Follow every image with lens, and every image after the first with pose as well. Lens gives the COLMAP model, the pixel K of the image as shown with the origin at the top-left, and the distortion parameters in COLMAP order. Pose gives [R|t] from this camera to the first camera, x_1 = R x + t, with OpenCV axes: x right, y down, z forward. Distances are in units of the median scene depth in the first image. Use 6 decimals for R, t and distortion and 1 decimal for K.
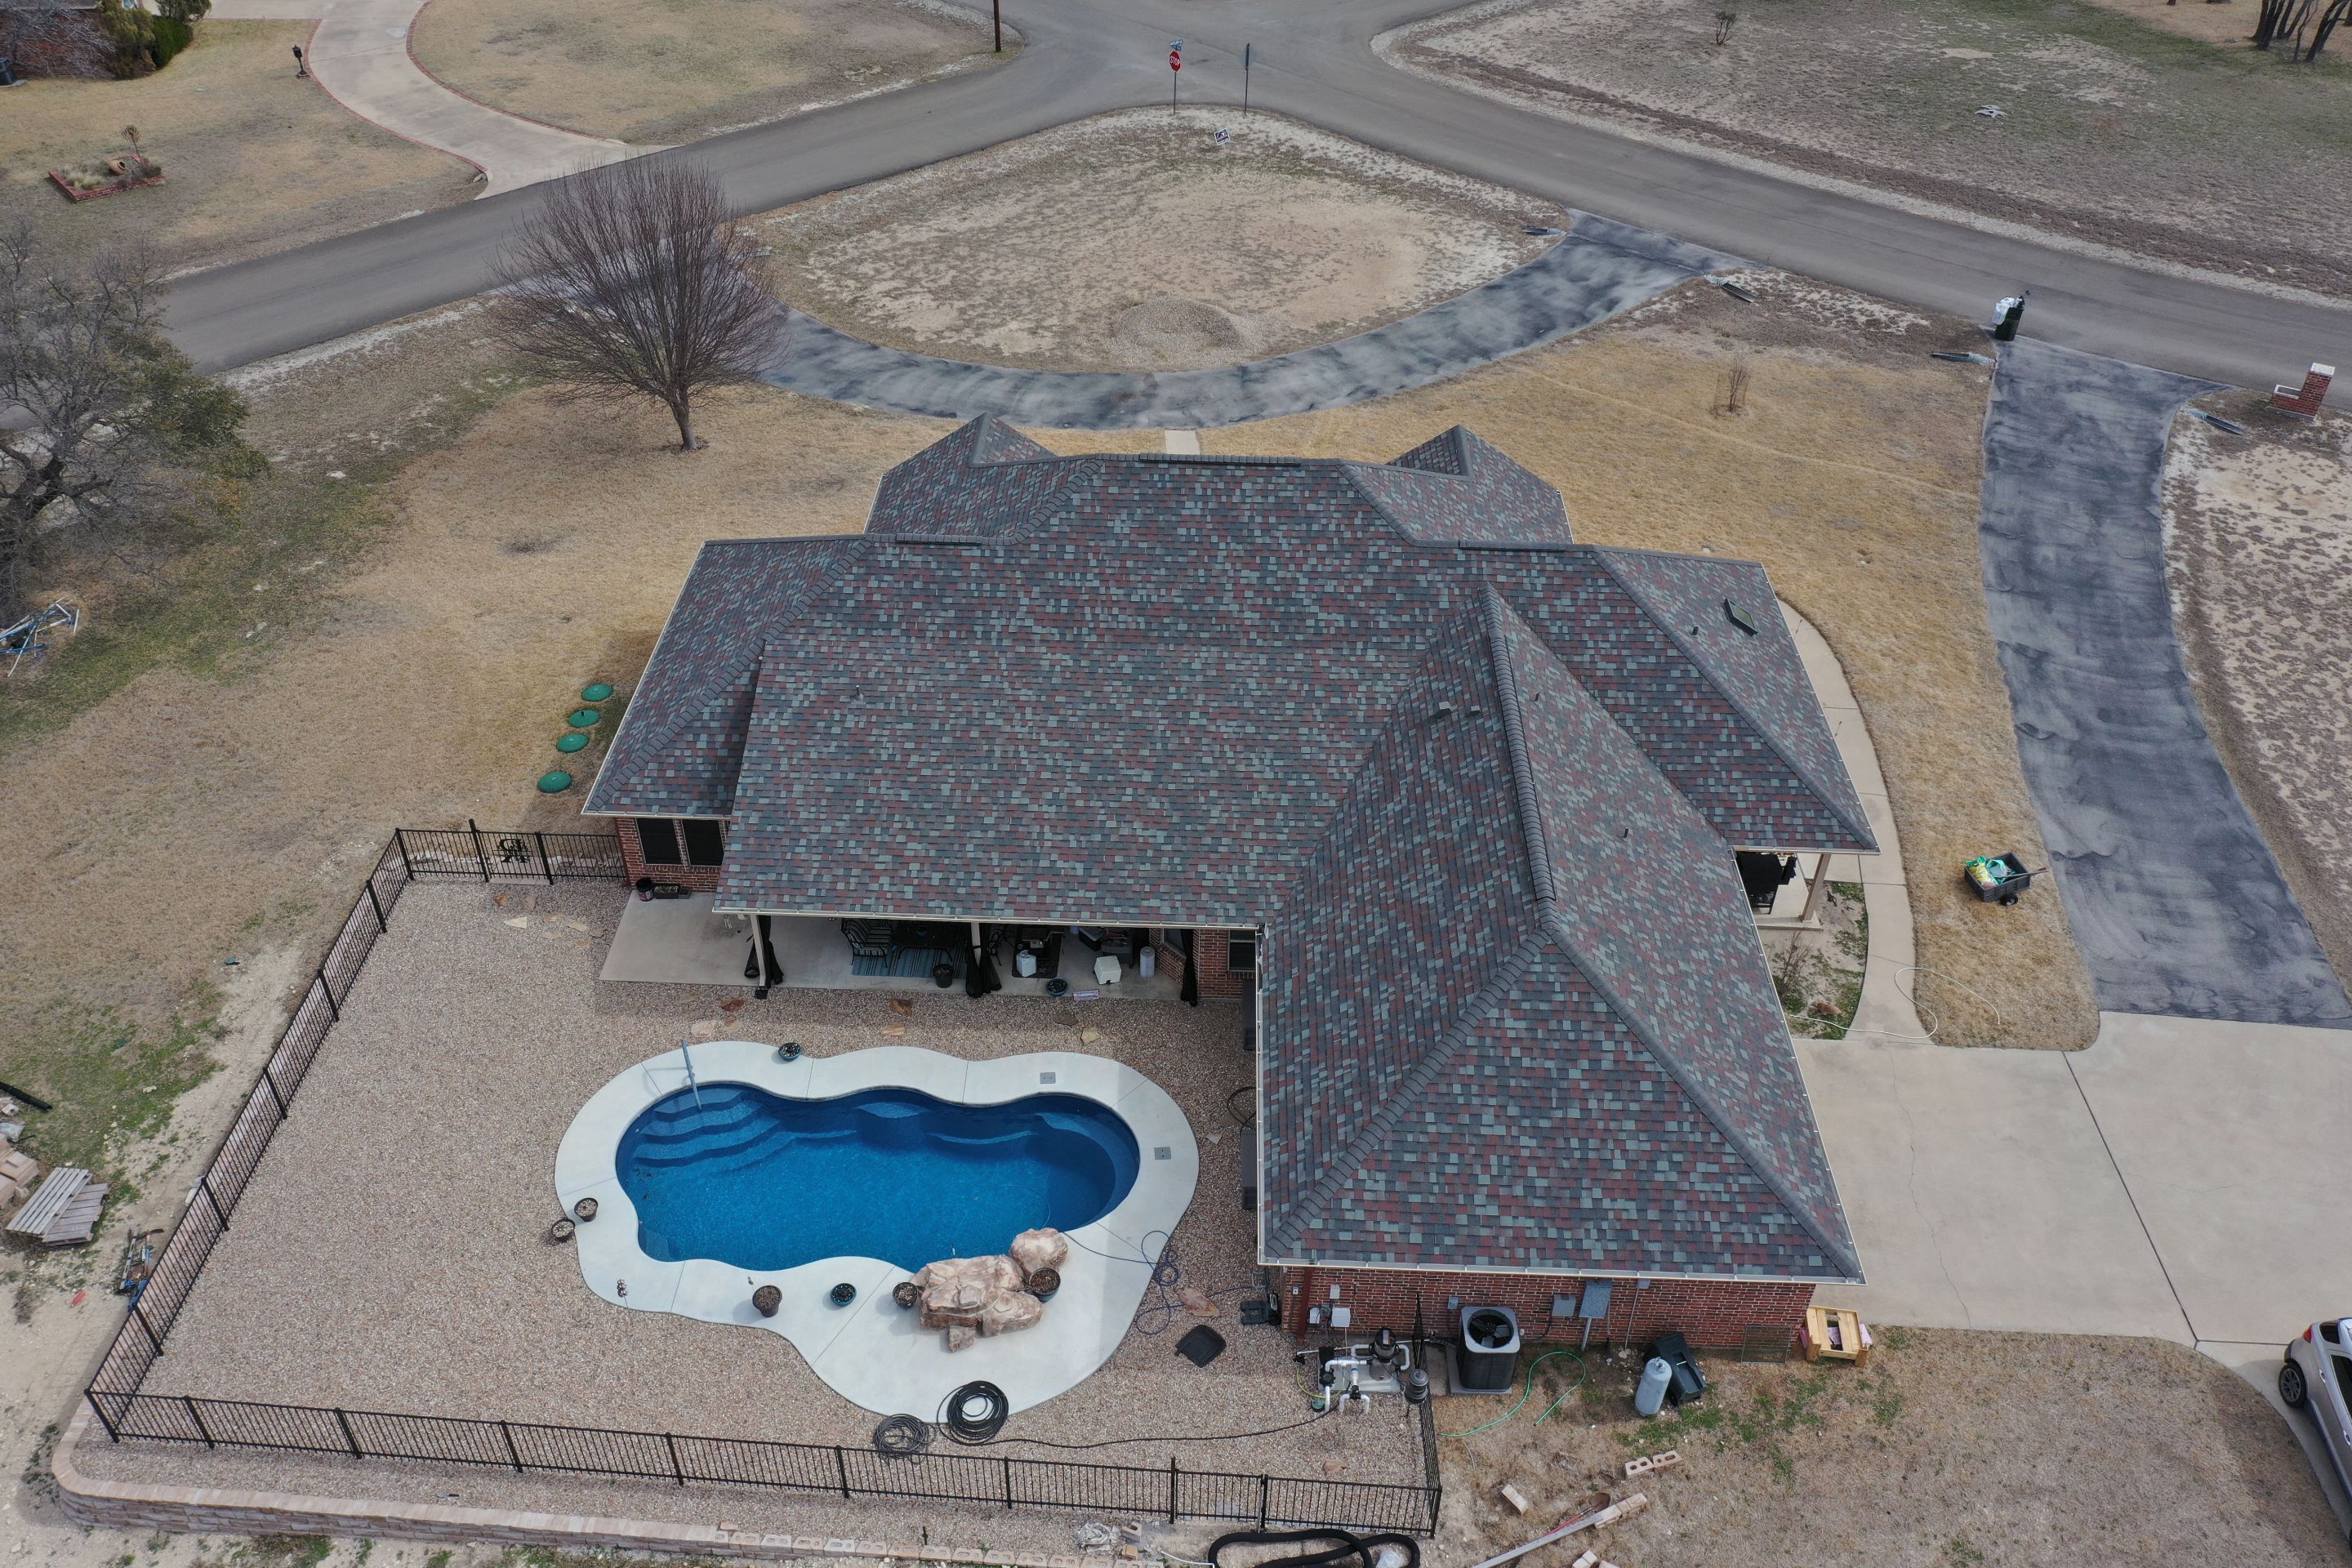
lens RADIAL K [[1841.0, 0, 1173.3], [0, 1841.0, 779.8], [0, 0, 1]] dist [-0.000031, -0.003952]
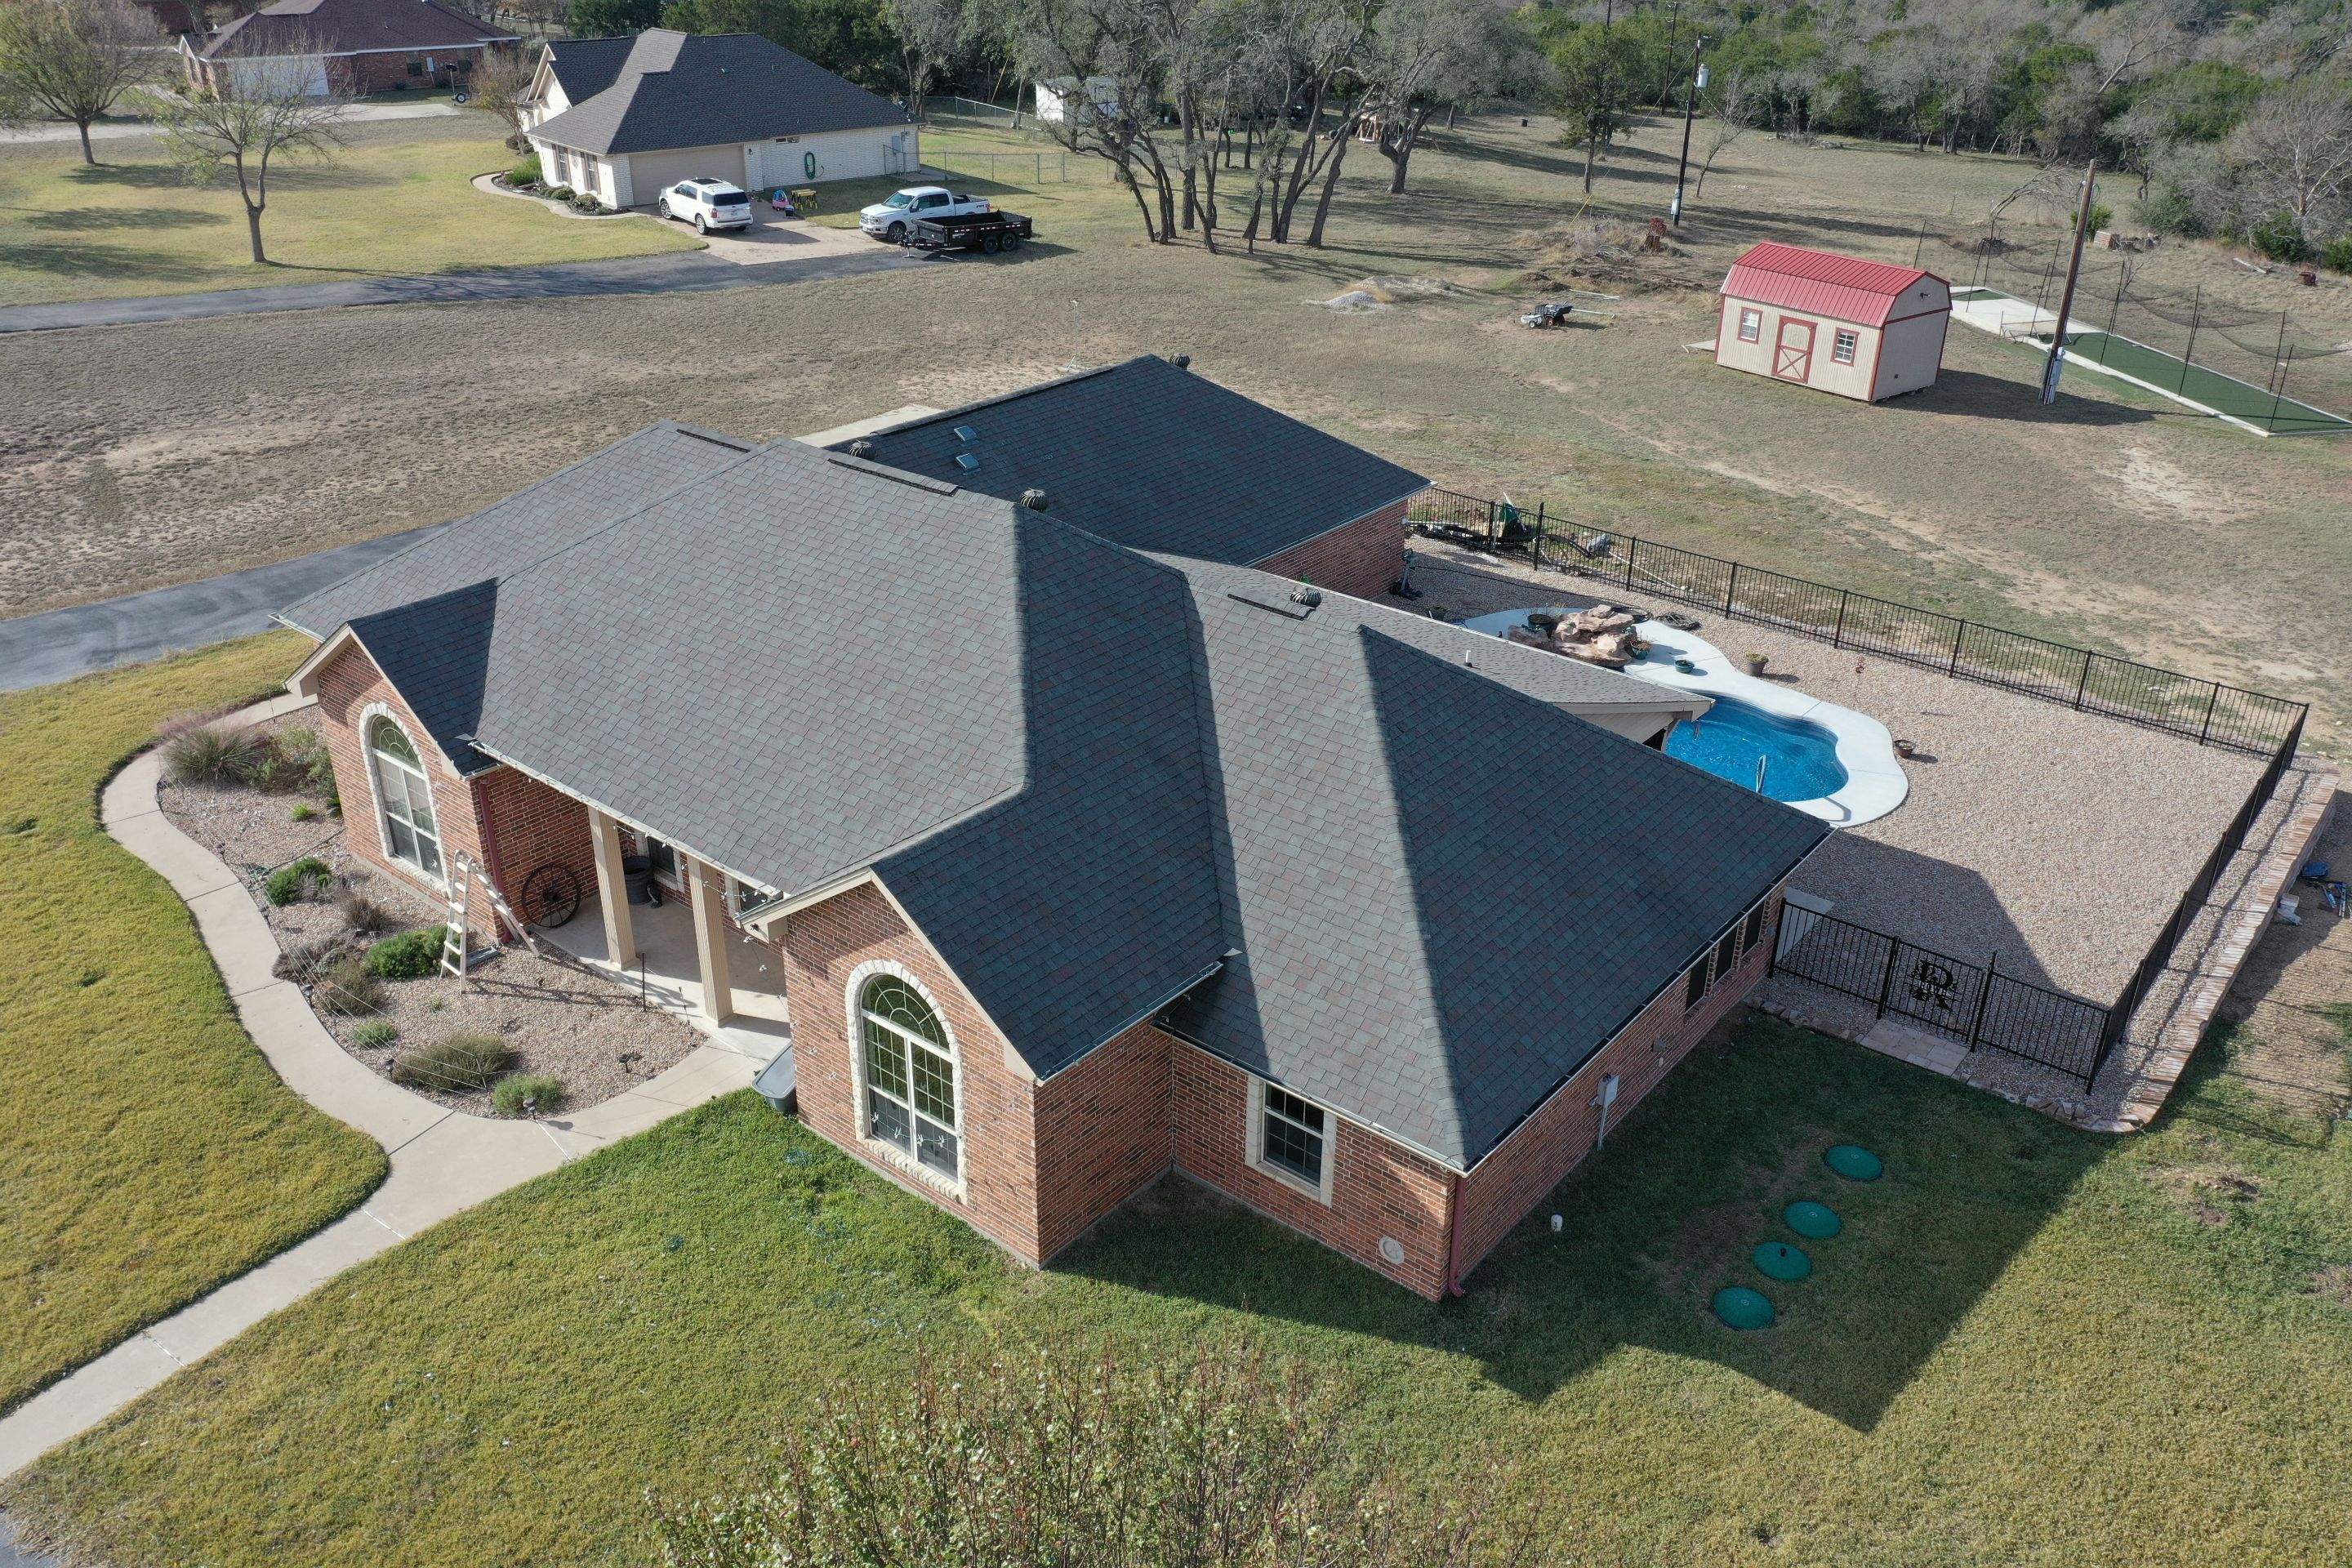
lens RADIAL K [[1841.0, 0, 1170.4], [0, 1841.0, 774.2], [0, 0, 1]] dist [-0.000031, -0.003952]
pose [[-0.790861, -0.290833, 0.538475, -0.400174], [0.365526, 0.481215, 0.796758, -0.545111], [-0.490845, 0.826951, -0.274267, 1.050849]]
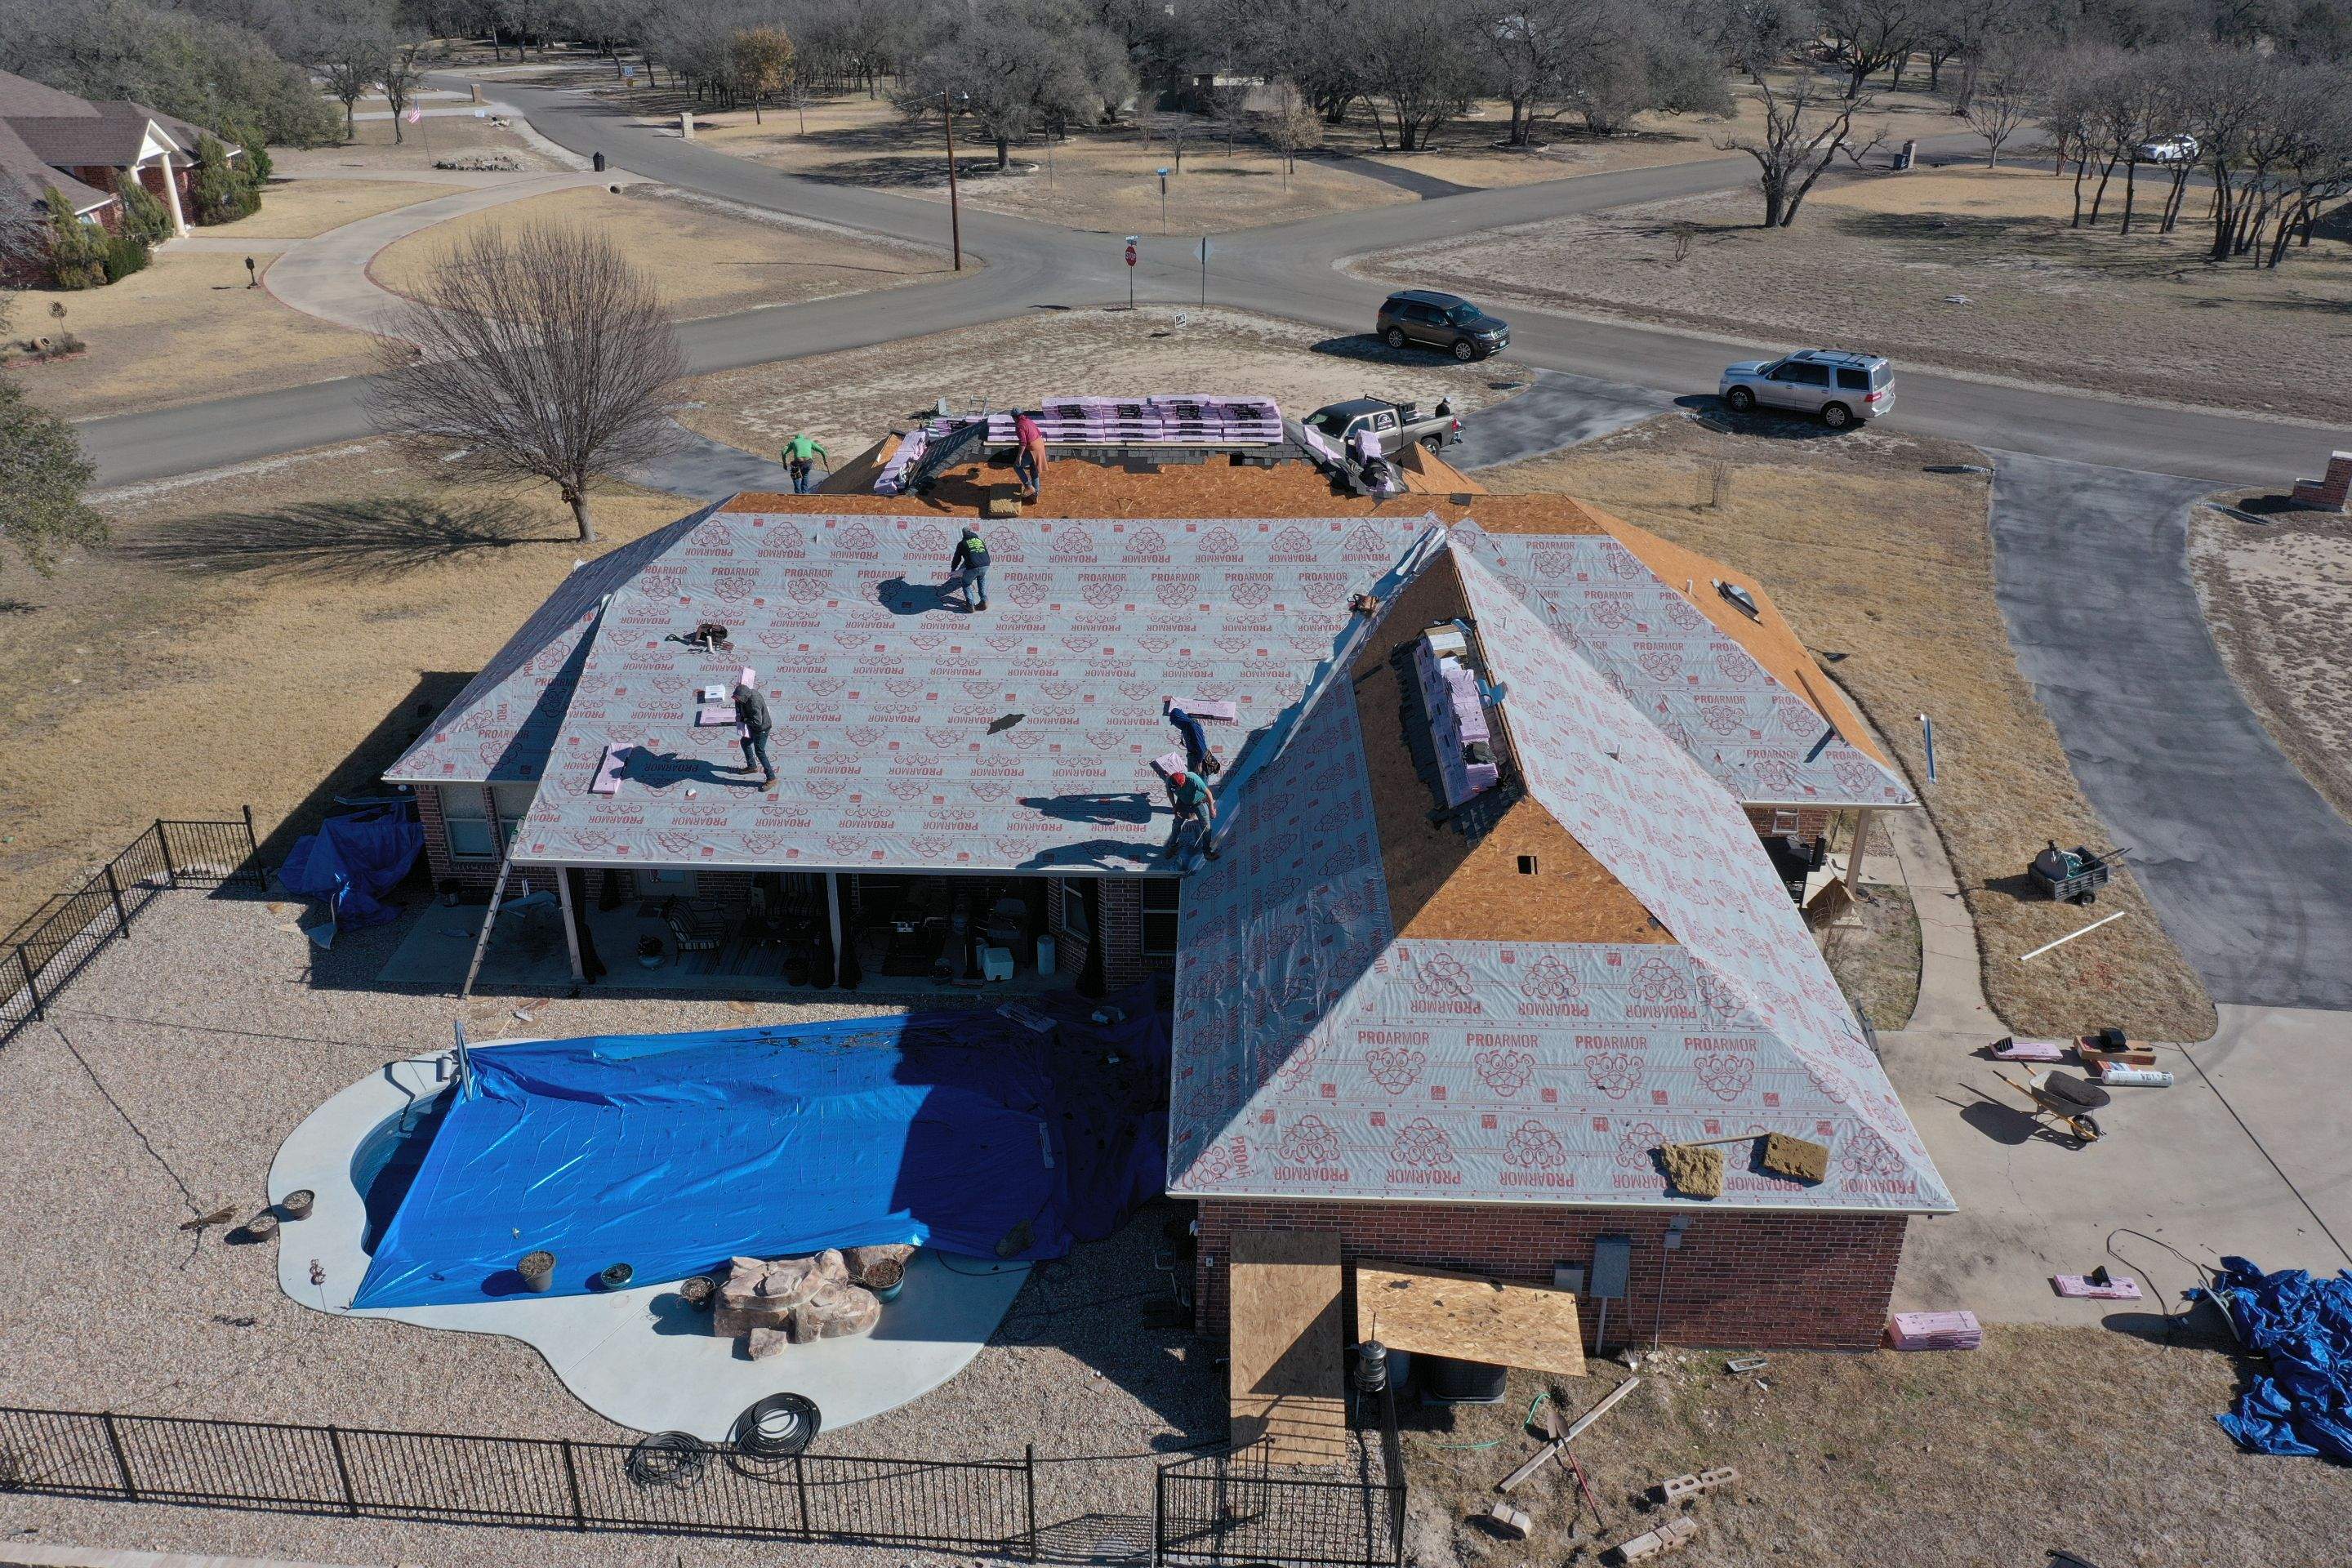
lens RADIAL K [[1841.0, 0, 1173.0], [0, 1841.0, 789.1], [0, 0, 1]] dist [-0.000031, -0.003952]
pose [[0.999945, -0.010506, 0.000254, 0.034098], [0.010337, 0.978904, -0.204057, 0.154749], [0.001895, 0.204049, 0.978959, 0.144878]]
